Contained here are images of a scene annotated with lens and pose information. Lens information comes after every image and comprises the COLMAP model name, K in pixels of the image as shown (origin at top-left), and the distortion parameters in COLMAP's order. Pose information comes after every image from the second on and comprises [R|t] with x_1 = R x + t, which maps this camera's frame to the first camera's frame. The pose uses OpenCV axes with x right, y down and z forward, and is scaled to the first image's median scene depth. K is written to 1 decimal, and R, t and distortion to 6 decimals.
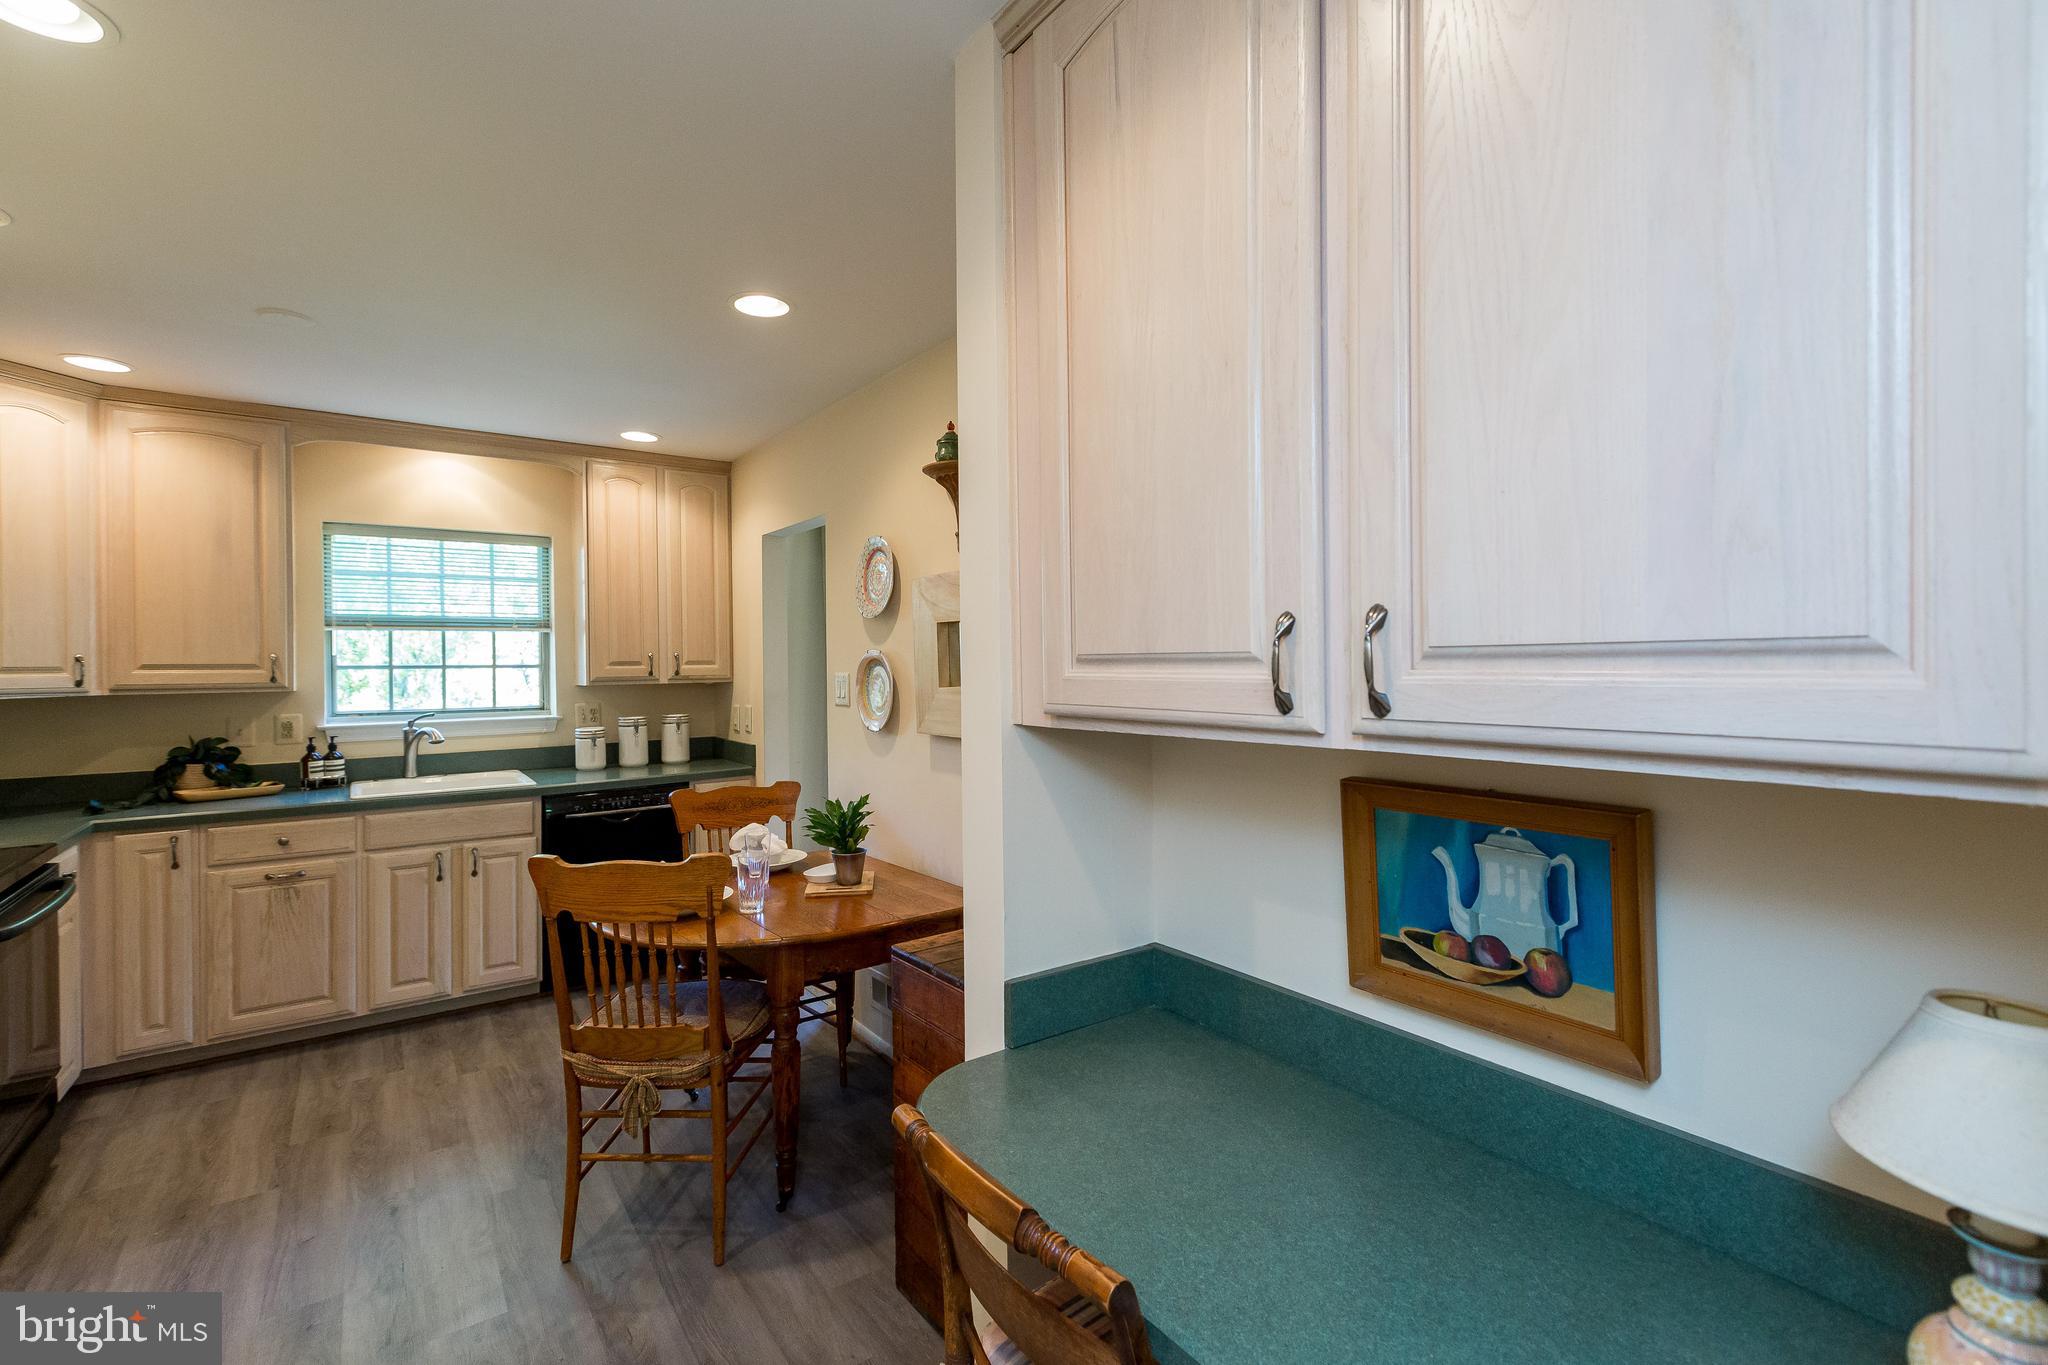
lens RADIAL K [[892.8, 0, 1038.5], [0, 892.8, 659.8], [0, 0, 1]] dist [0.003368, -0.000986]
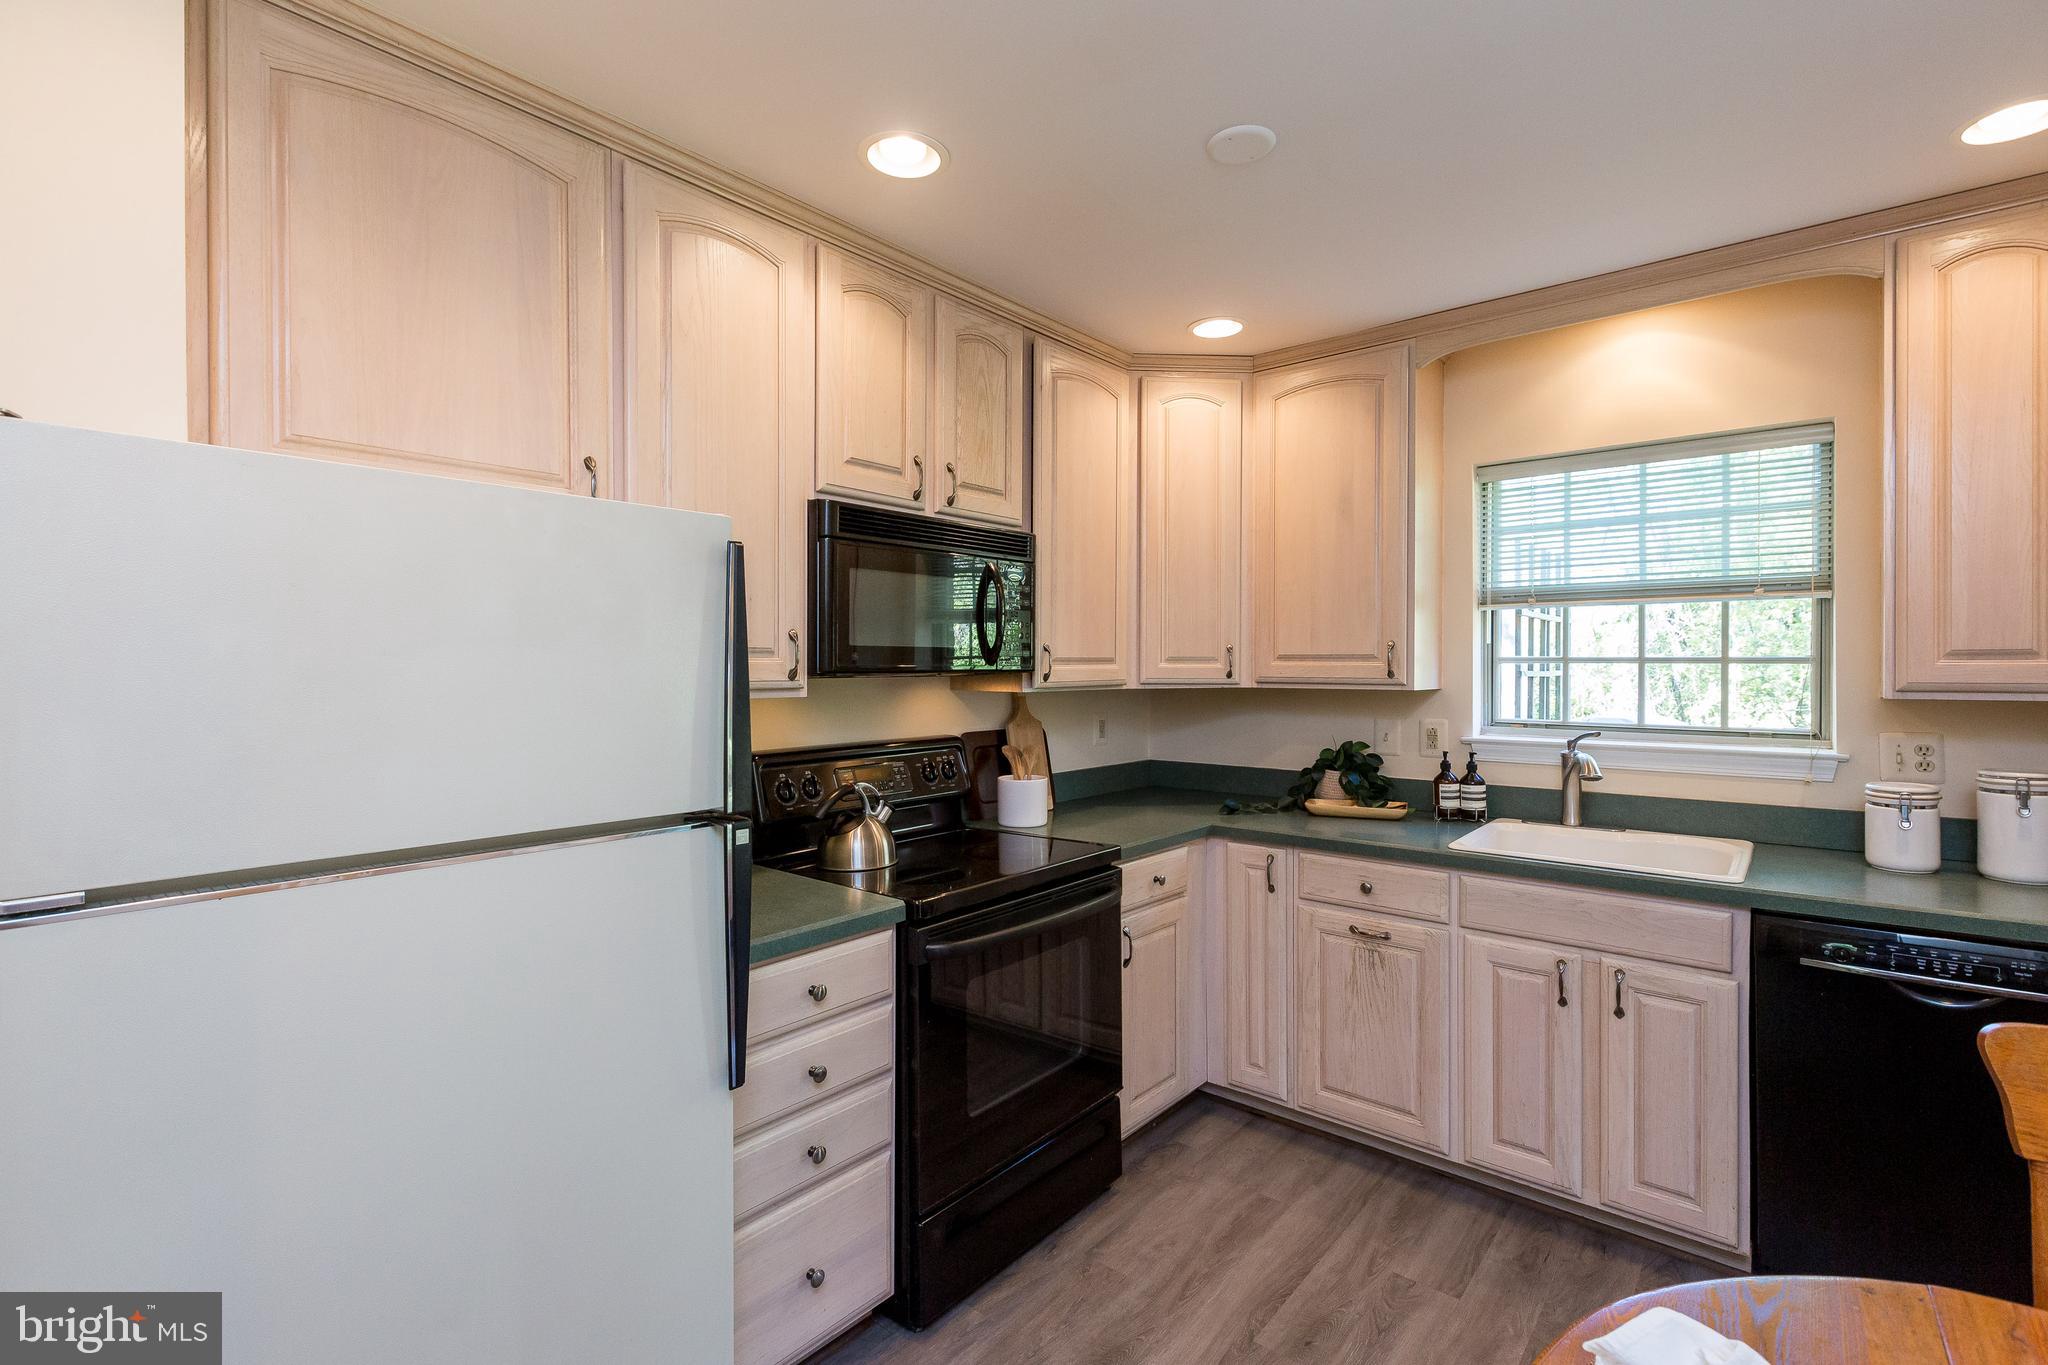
lens RADIAL K [[933.9, 0, 1025.6], [0, 933.9, 672.6], [0, 0, 1]] dist [0.005527, -0.000036]
pose [[0.228585, 0.016438, -0.973385, -0.127170], [0.001077, 0.999853, 0.017138, 0.005950], [0.973523, -0.004966, 0.228534, 0.482949]]
